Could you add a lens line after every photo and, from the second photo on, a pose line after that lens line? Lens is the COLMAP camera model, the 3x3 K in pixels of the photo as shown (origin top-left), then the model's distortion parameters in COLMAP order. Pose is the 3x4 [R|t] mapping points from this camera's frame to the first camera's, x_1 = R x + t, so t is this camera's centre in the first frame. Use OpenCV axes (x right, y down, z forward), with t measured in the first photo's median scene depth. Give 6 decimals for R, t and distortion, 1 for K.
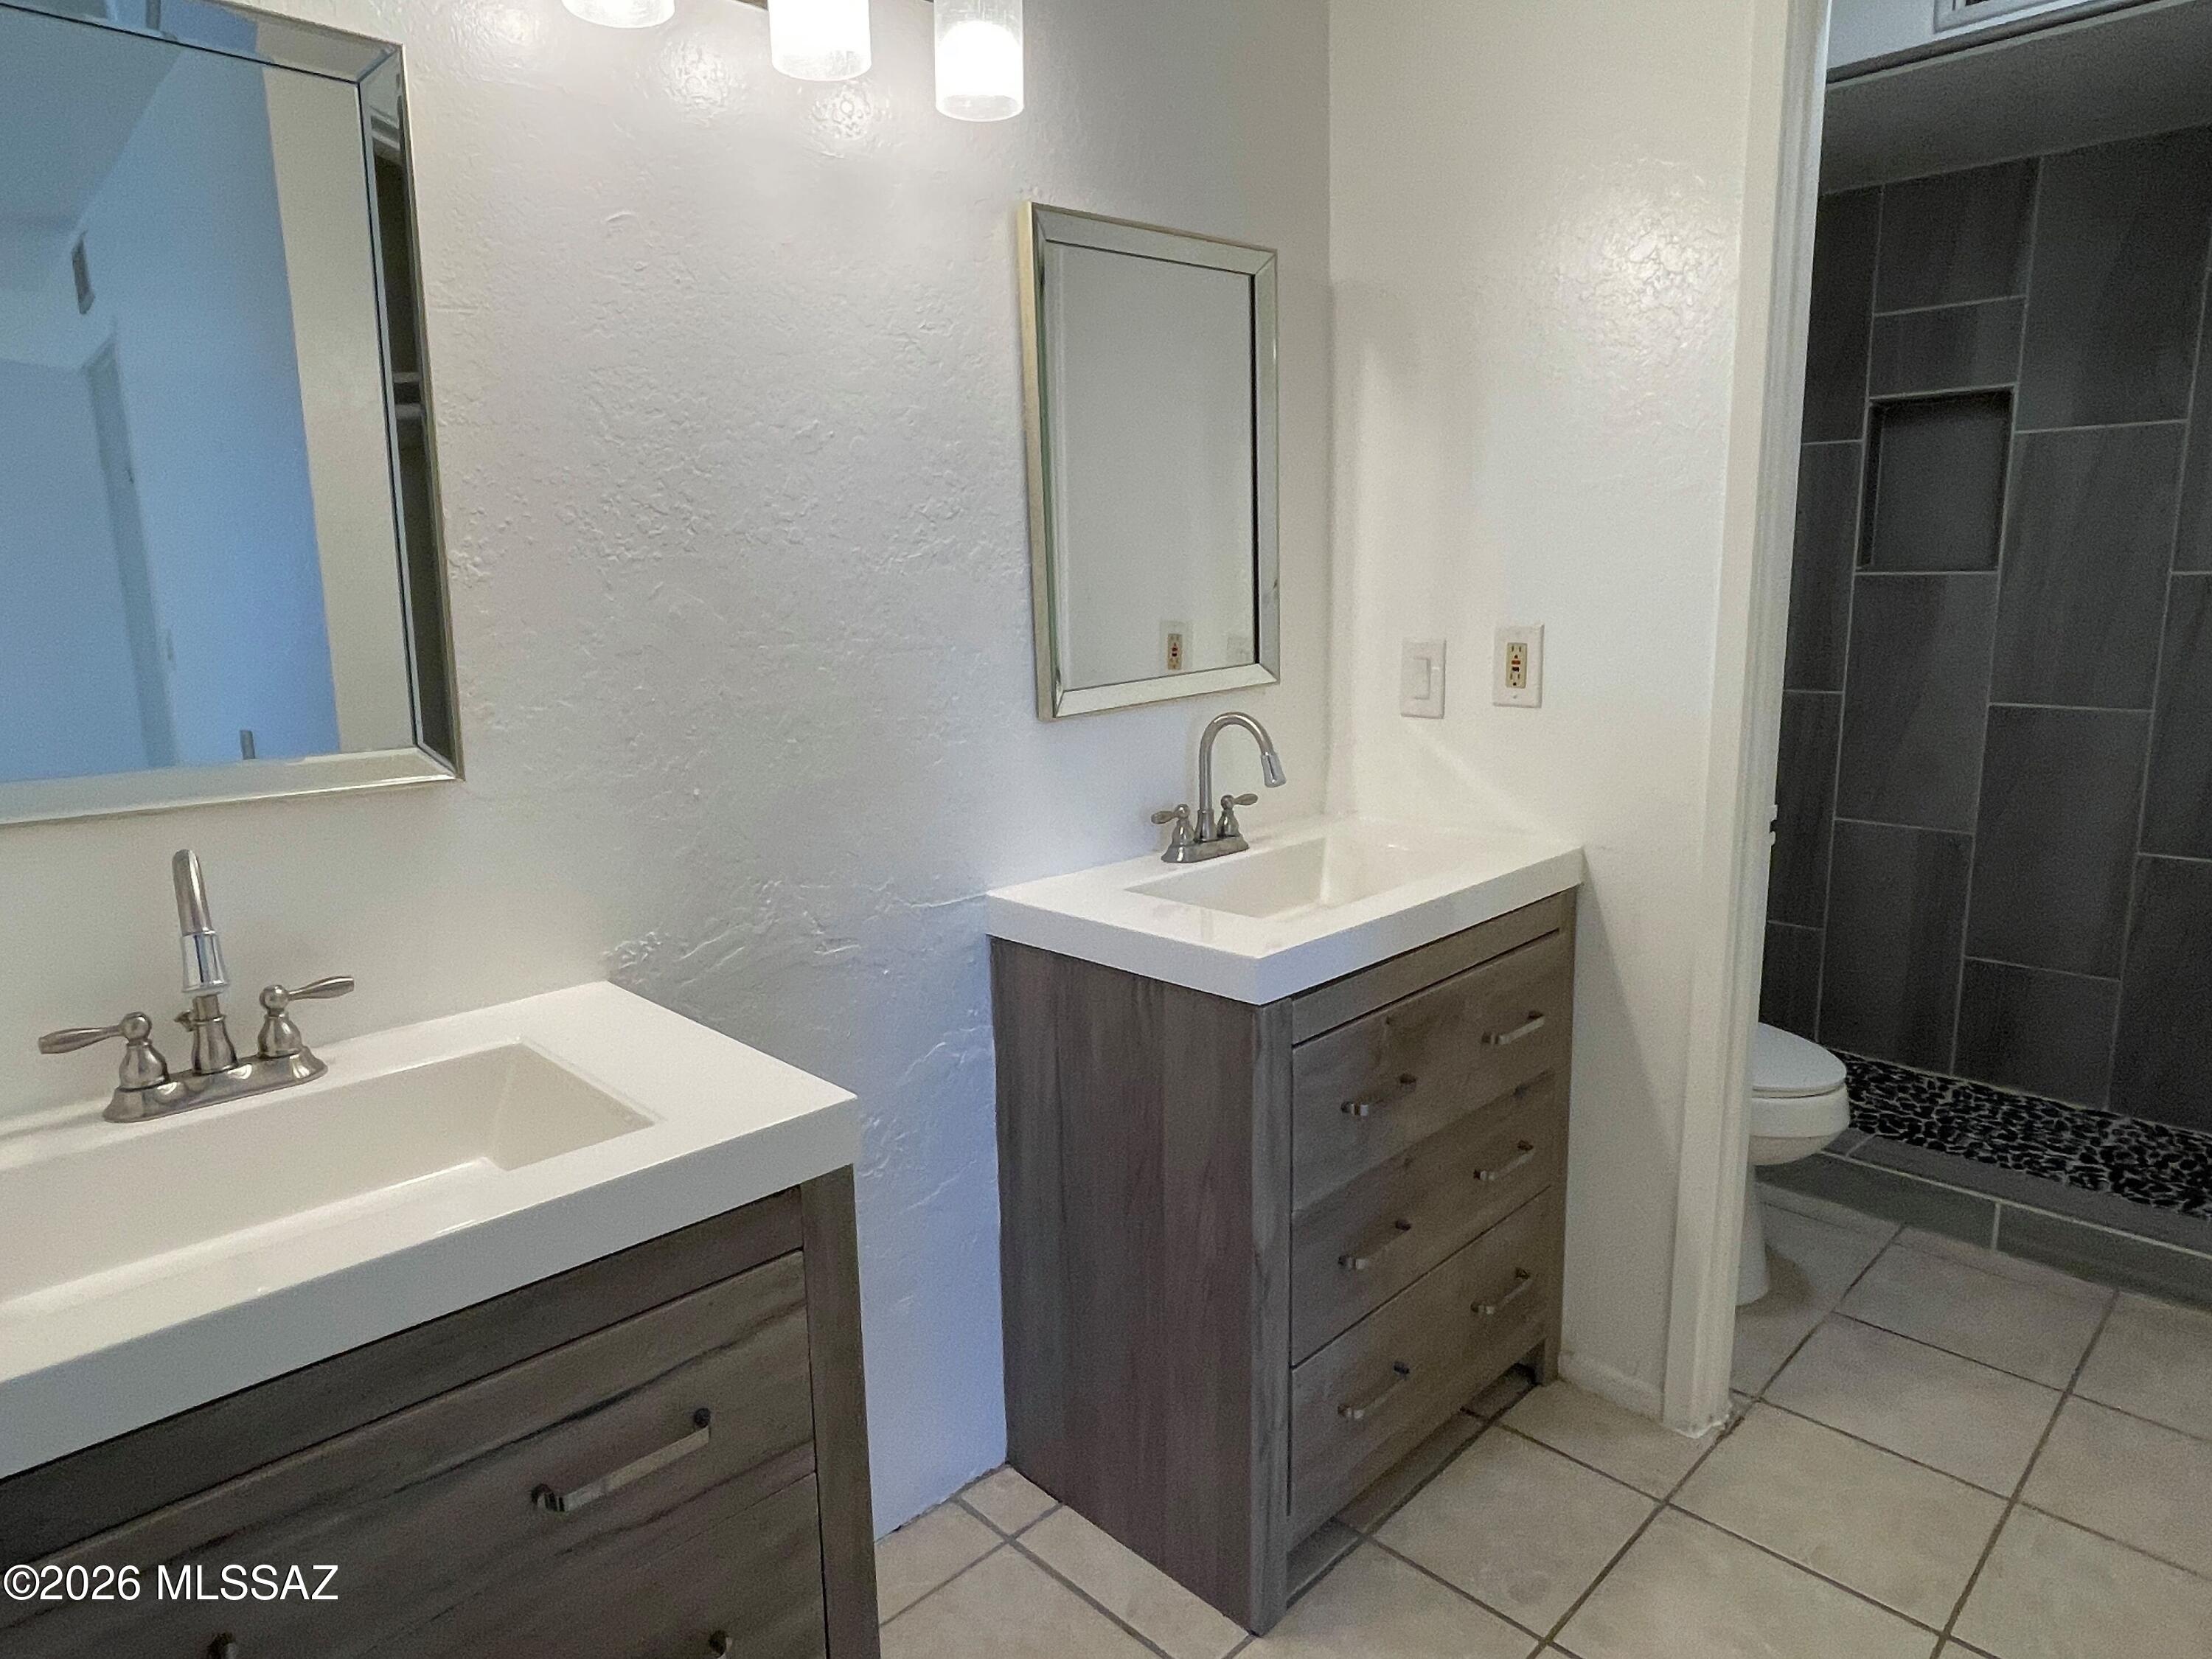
lens RADIAL K [[1318.4, 0, 1102.5], [0, 1318.4, 829.8], [0, 0, 1]] dist [-0.009604, 0.001528]
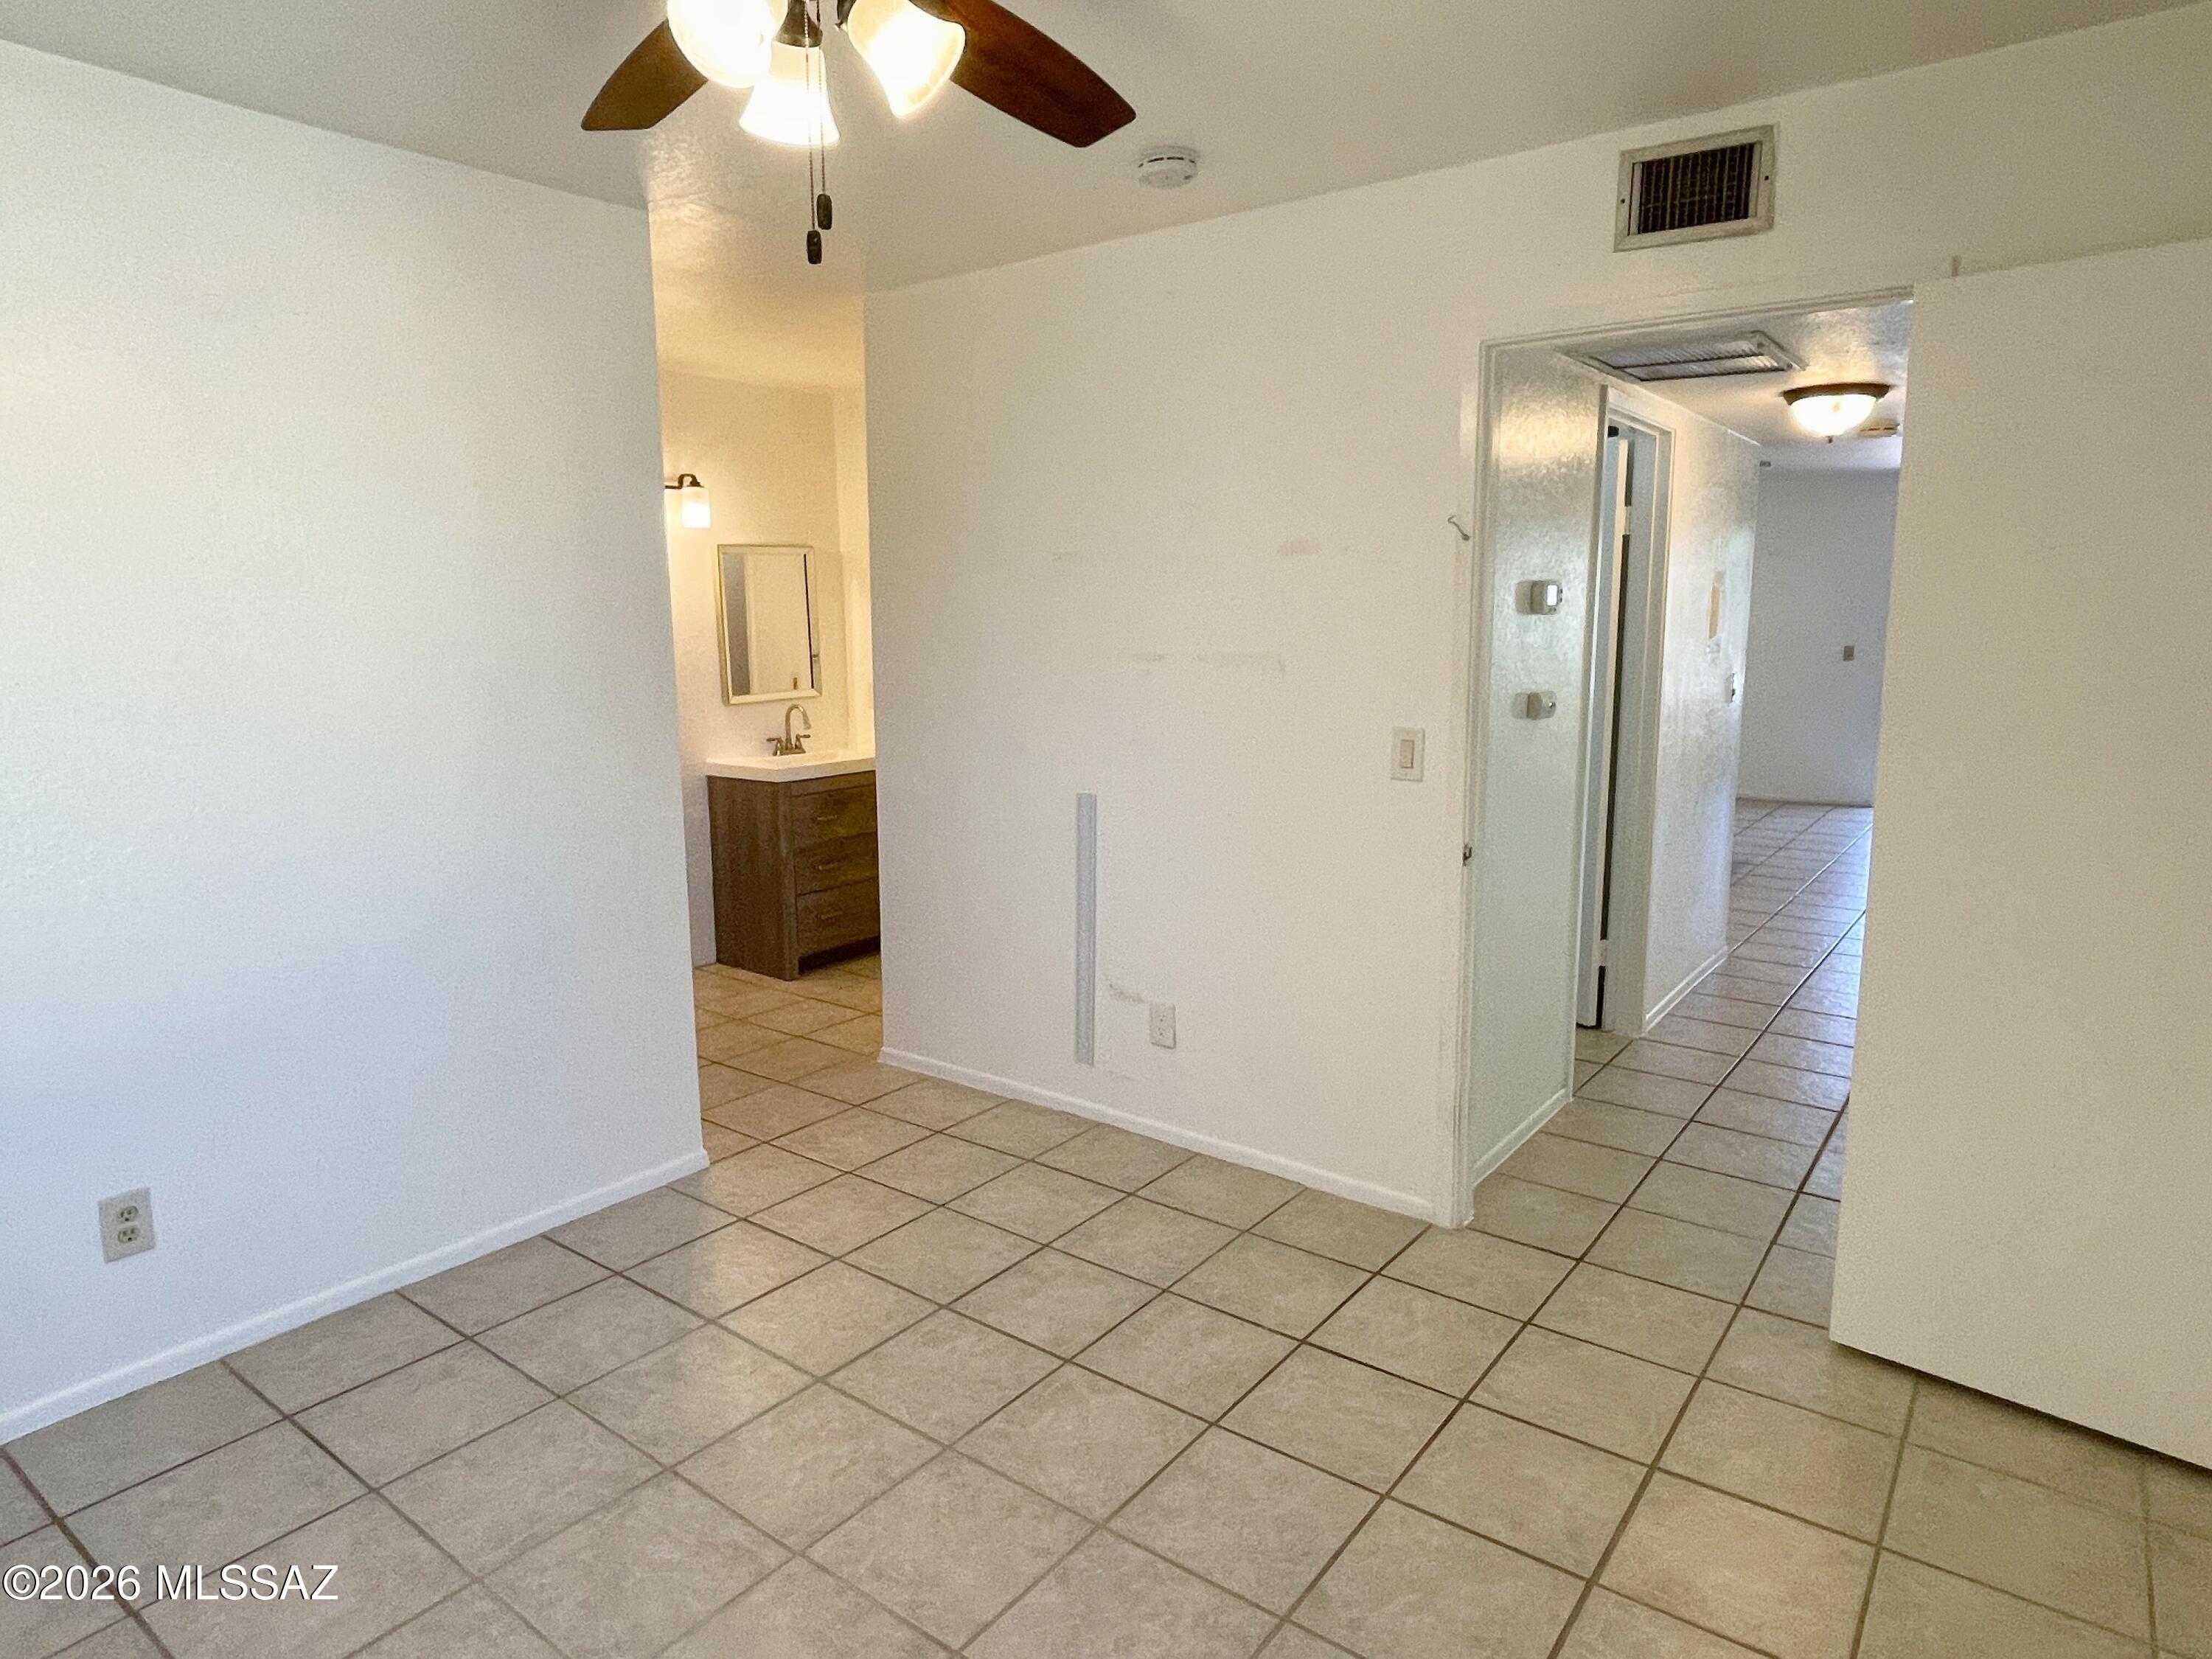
lens RADIAL K [[1318.4, 0, 1116.6], [0, 1318.4, 829.1], [0, 0, 1]] dist [-0.009604, 0.001528]
pose [[0.987176, -0.003408, 0.159598, 0.336819], [0.006213, 0.999835, -0.017082, 0.242800], [-0.159513, 0.017854, 0.987034, -2.005197]]
